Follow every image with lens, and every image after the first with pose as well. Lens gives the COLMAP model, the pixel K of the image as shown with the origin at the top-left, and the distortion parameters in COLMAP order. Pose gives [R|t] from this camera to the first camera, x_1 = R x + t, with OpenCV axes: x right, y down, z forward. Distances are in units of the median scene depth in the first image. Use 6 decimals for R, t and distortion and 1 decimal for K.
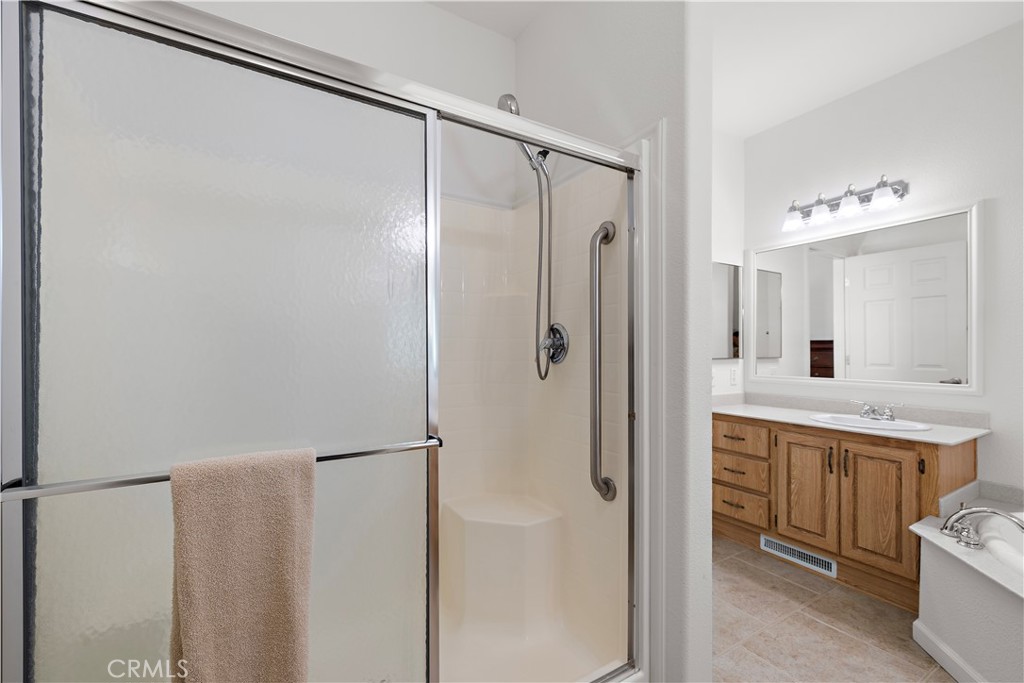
lens RADIAL K [[430.9, 0, 514.6], [0, 430.9, 348.4], [0, 0, 1]] dist [-0.000003, 0.000071]
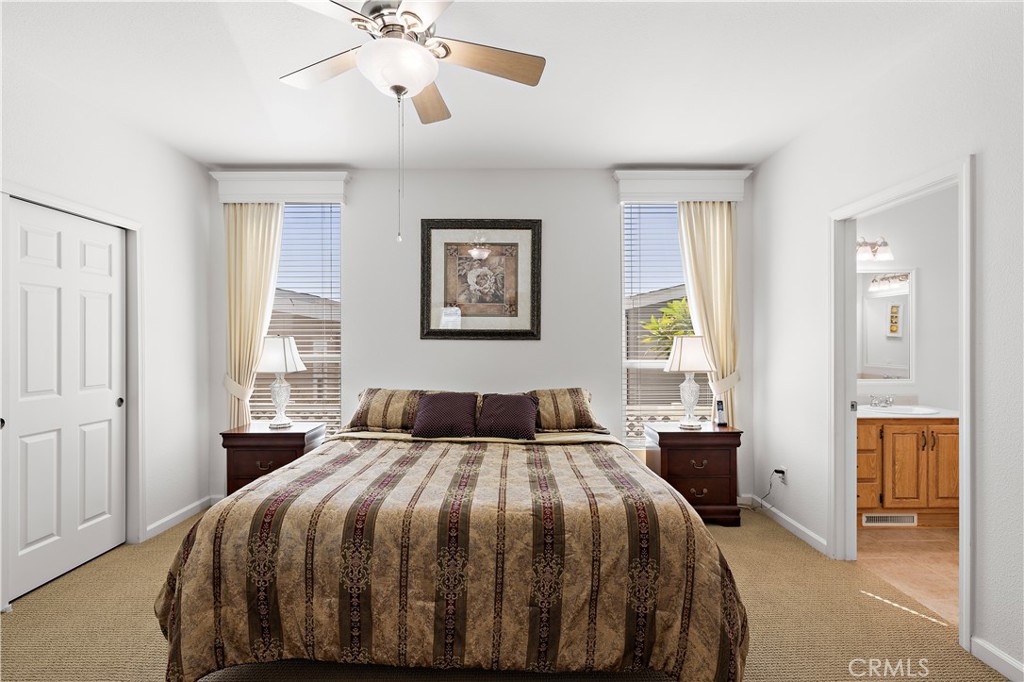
lens RADIAL K [[470.5, 0, 512.0], [0, 470.5, 341.0], [0, 0, 1]] dist [-0.001237, -0.000285]
pose [[0.521046, 0.000324, 0.853529, -1.171756], [0.001051, 0.999999, -0.001021, -0.056100], [-0.853528, 0.001429, 0.521045, 1.278996]]
